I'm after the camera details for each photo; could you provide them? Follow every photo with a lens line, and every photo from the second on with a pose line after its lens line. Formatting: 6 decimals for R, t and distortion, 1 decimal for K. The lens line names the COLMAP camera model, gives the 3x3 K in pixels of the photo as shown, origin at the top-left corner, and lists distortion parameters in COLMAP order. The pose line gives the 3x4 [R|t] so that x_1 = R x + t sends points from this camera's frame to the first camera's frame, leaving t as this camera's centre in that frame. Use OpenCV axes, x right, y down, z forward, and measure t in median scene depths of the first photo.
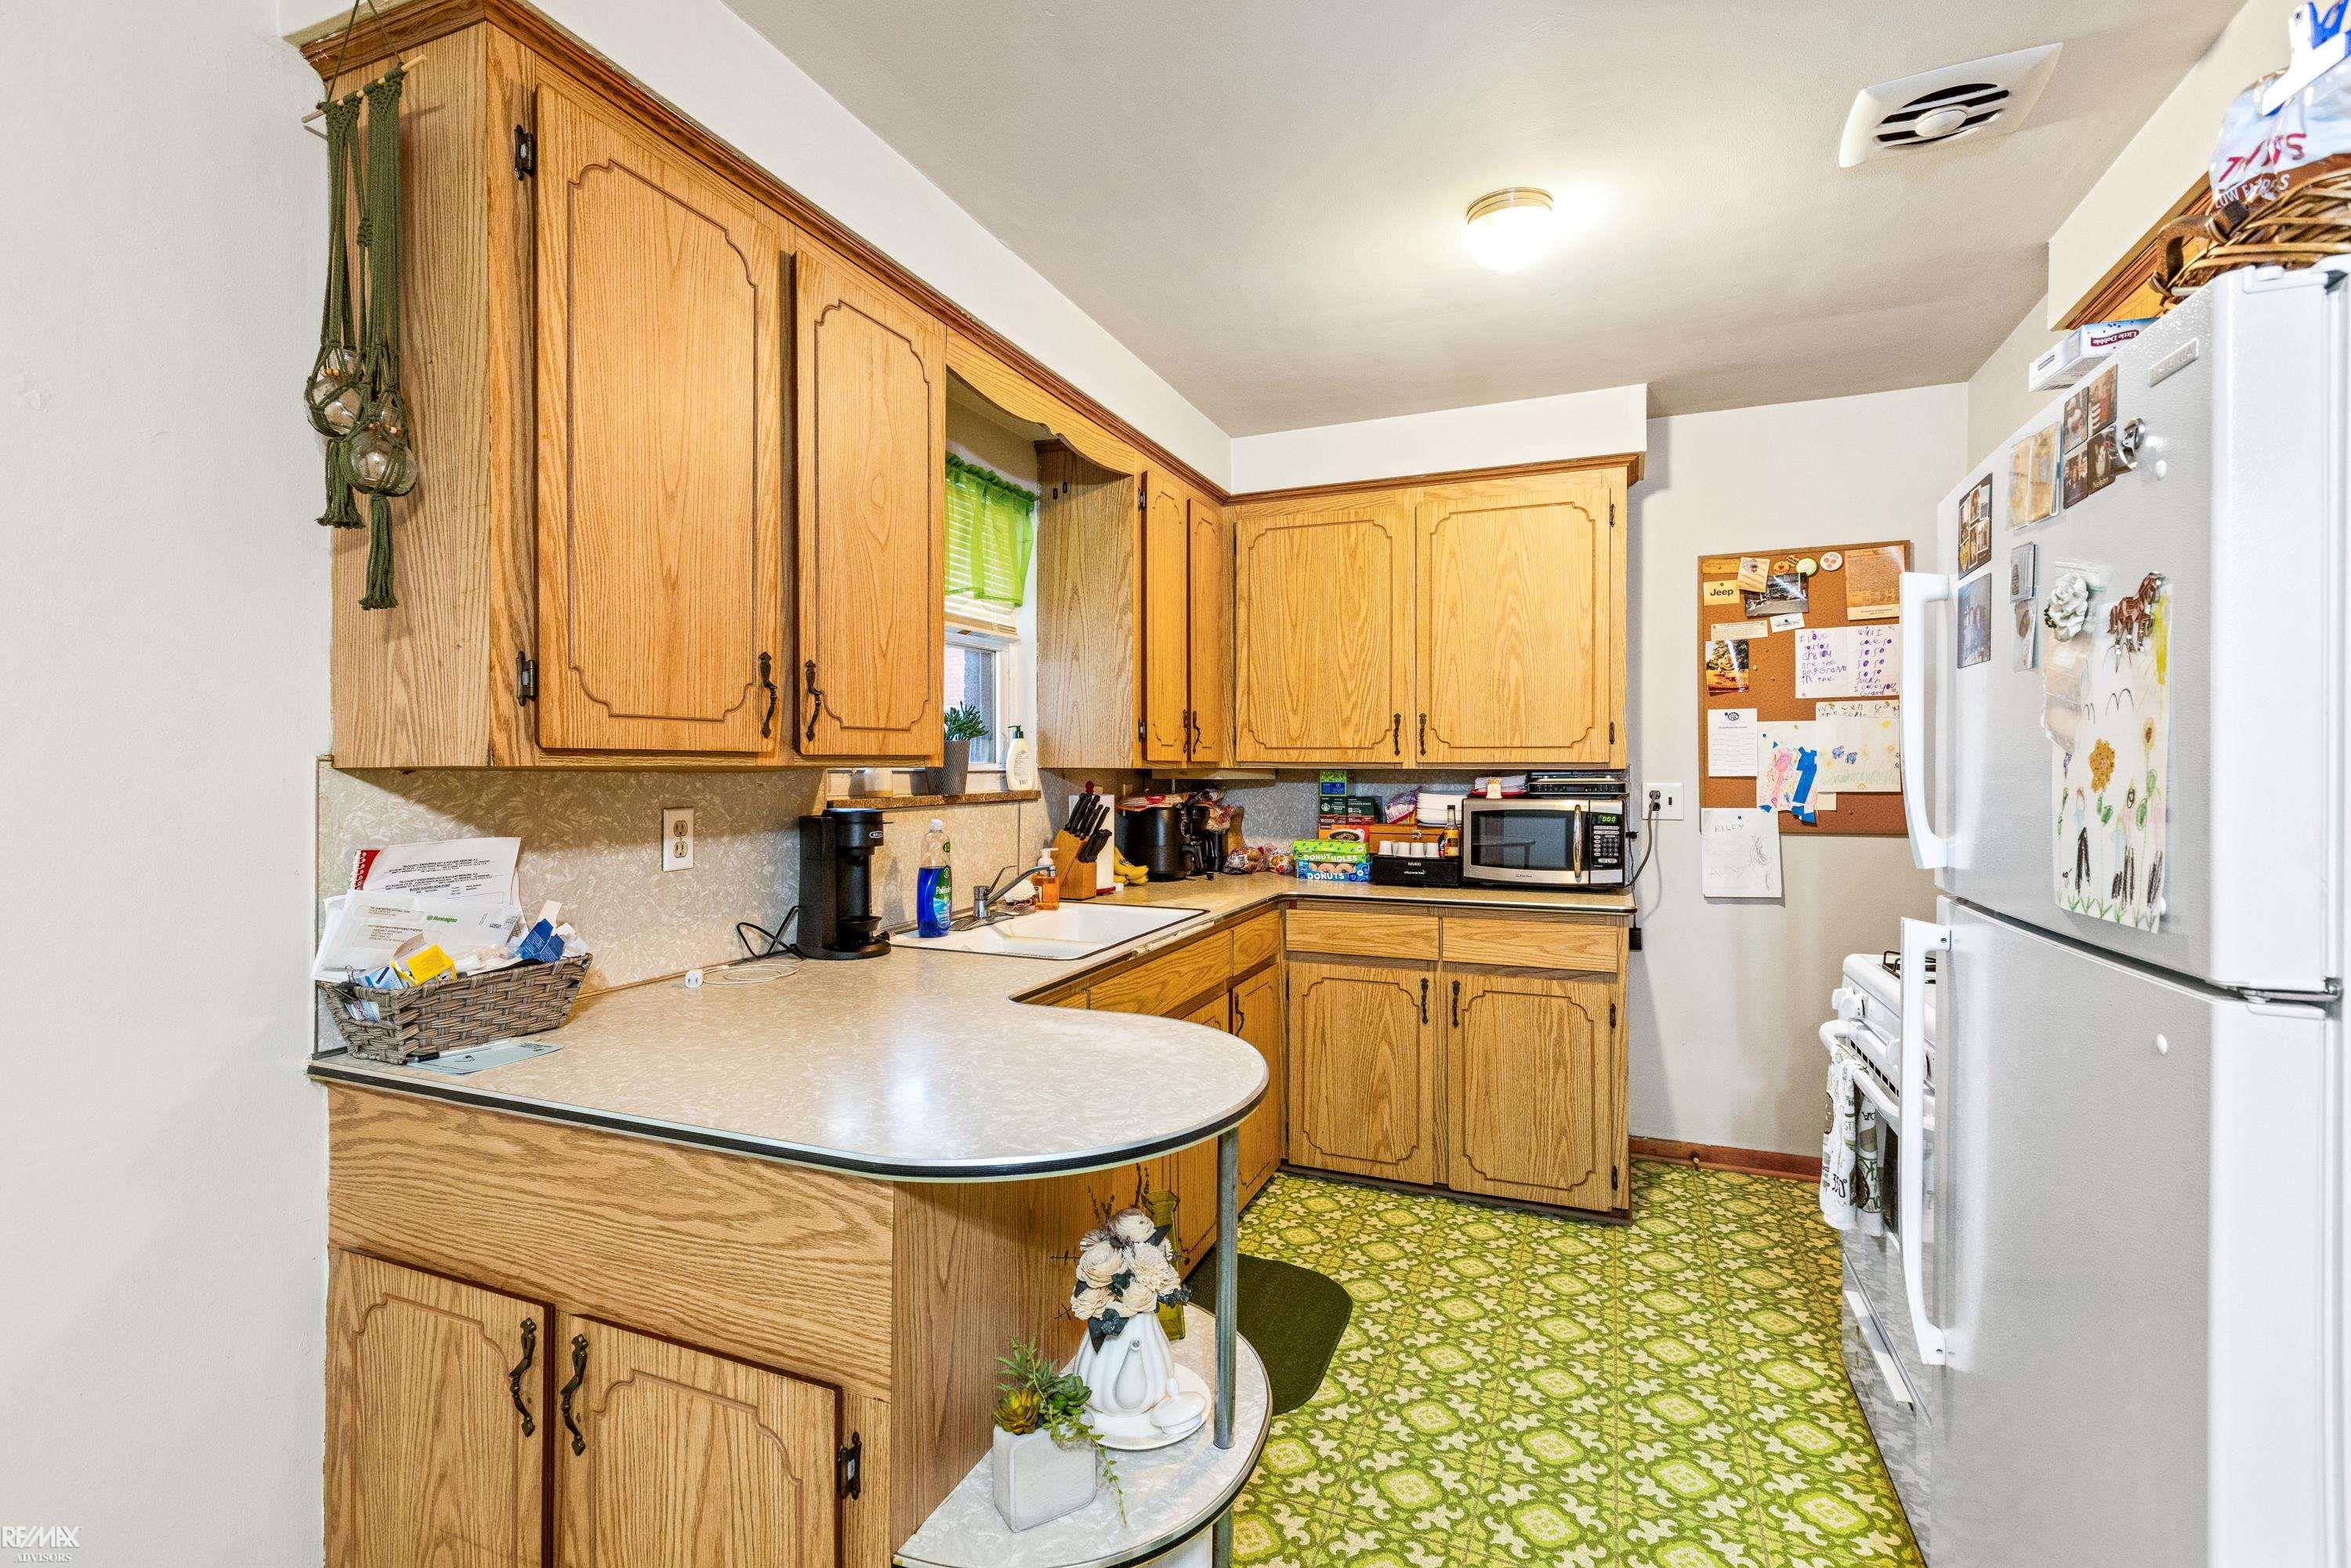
lens RADIAL K [[1050.7, 0, 1175.7], [0, 1050.7, 764.0], [0, 0, 1]] dist [0.000834, 0.000071]
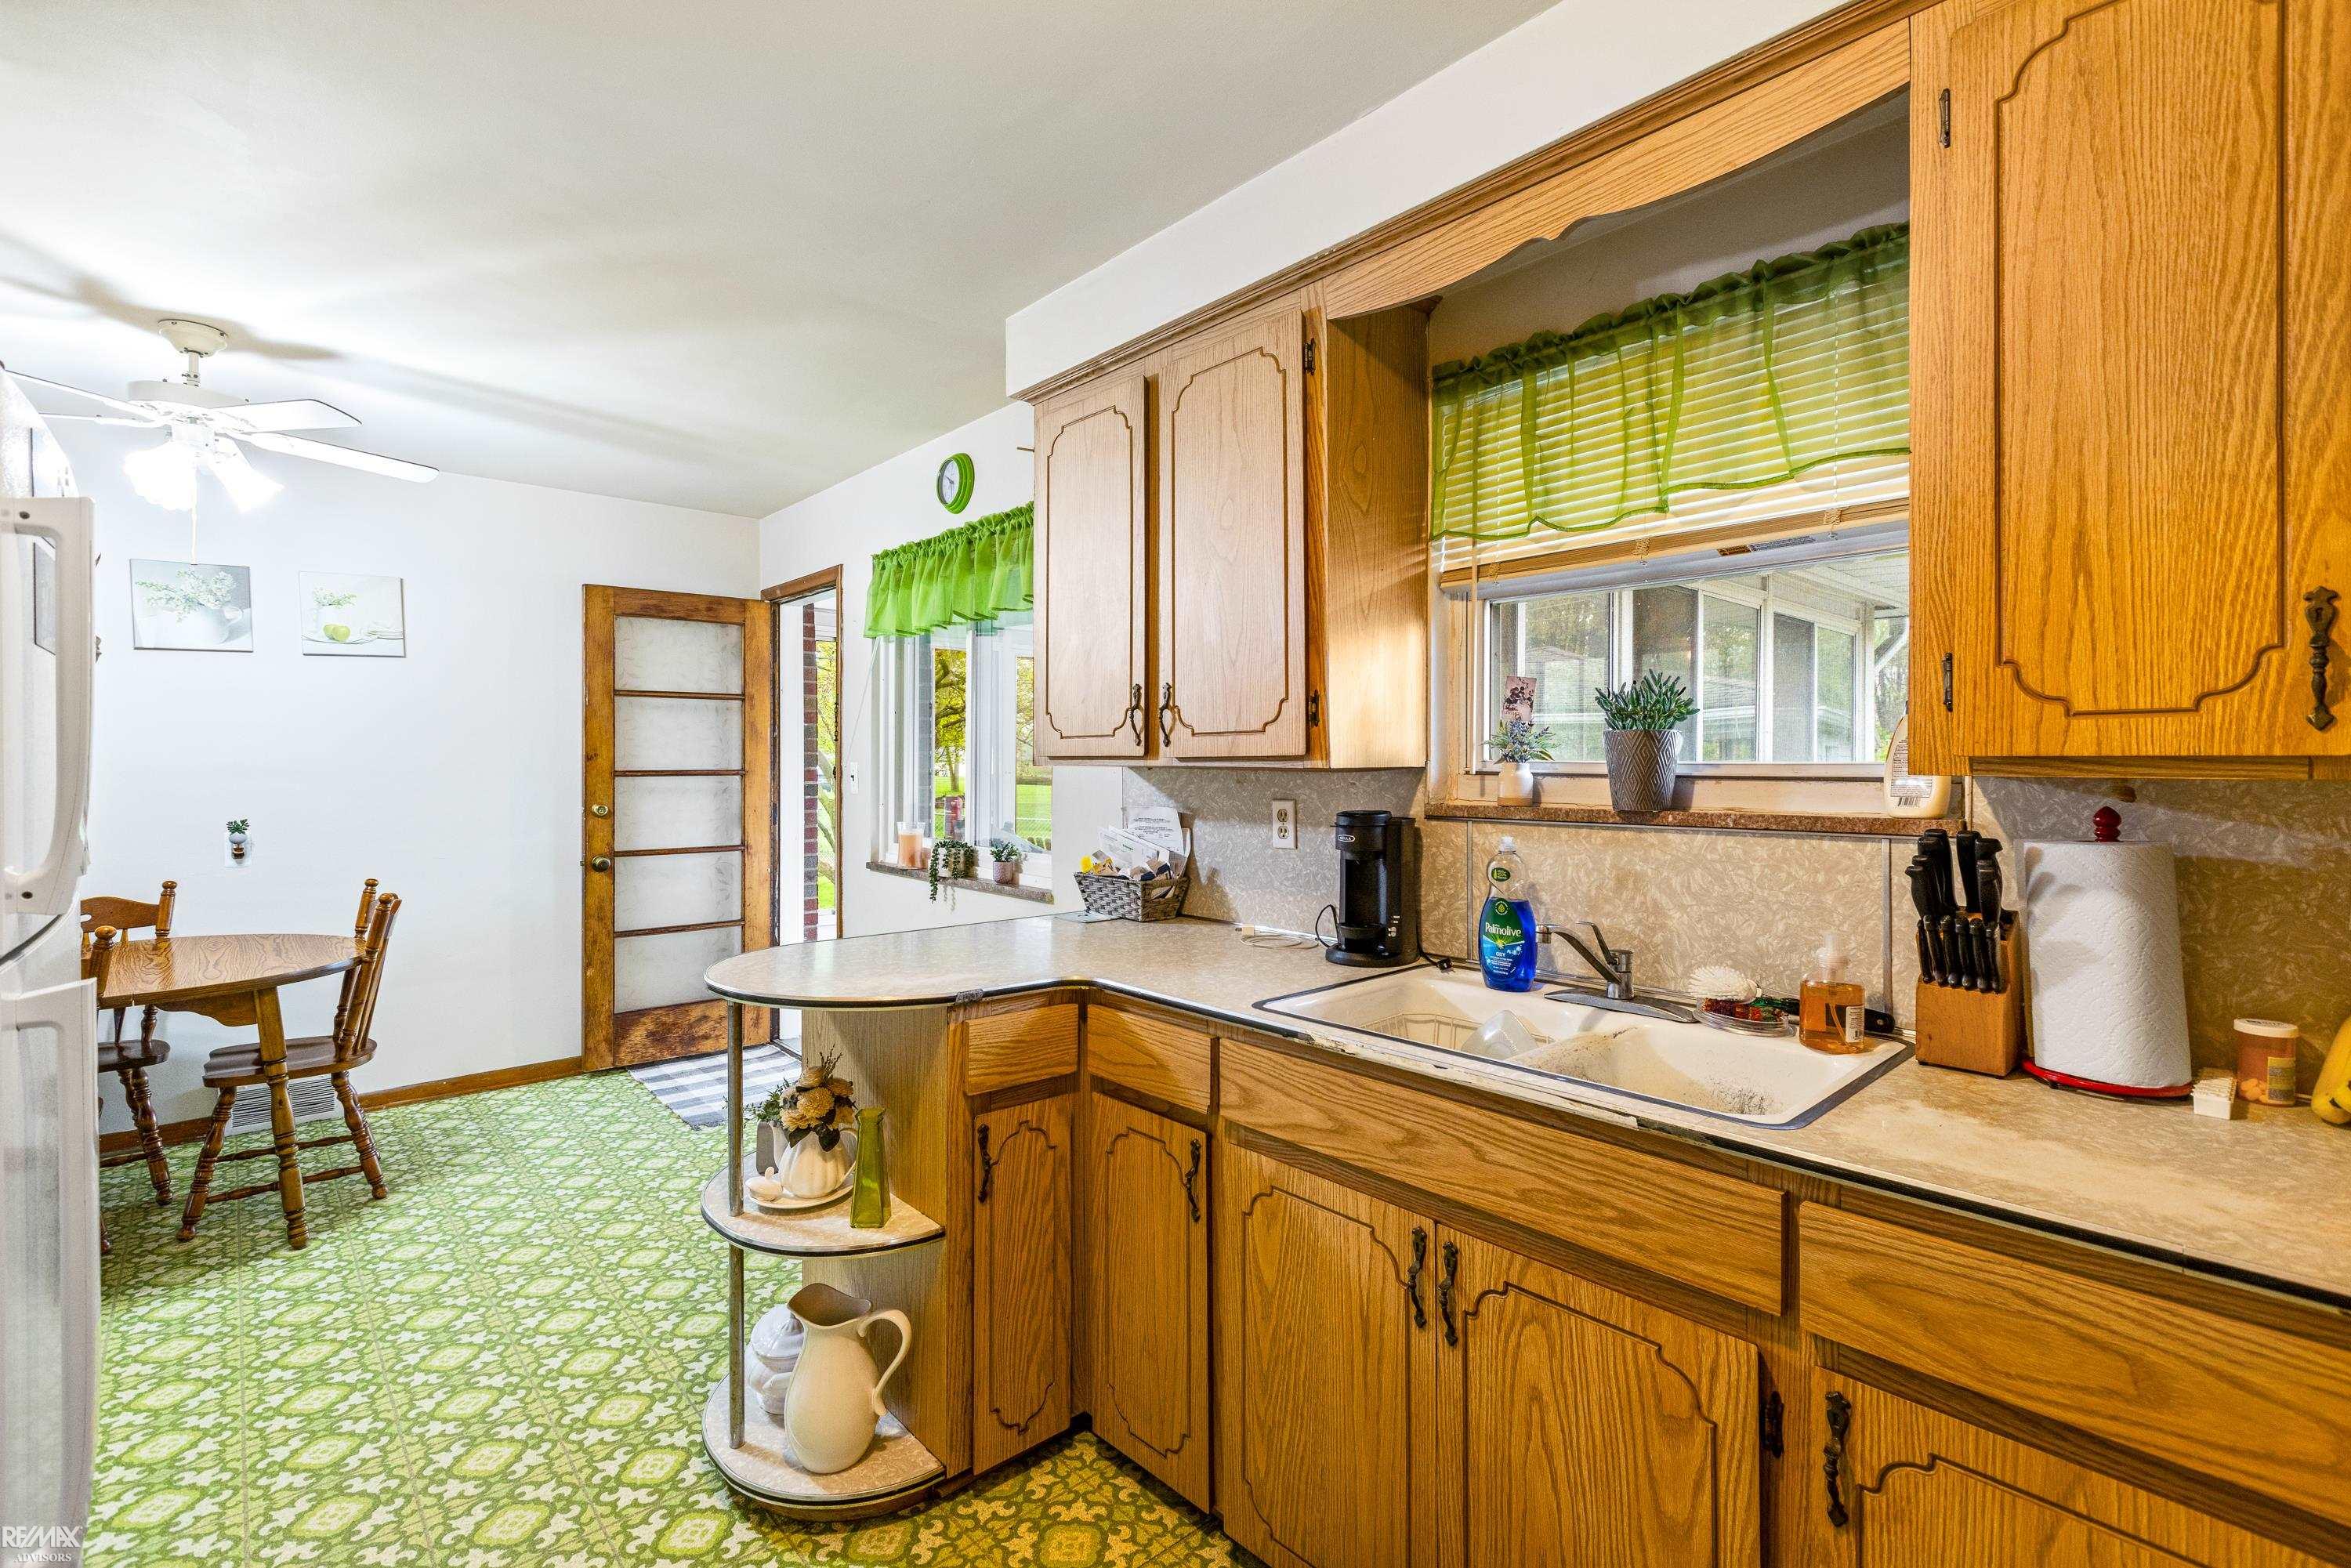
lens RADIAL K [[1050.7, 0, 1175.7], [0, 1050.7, 764.0], [0, 0, 1]] dist [0.000834, 0.000071]
pose [[-0.443395, -0.001800, -0.896325, 0.733770], [-0.003611, 0.999993, -0.000222, -0.000234], [0.896319, 0.003138, -0.443399, 1.462322]]
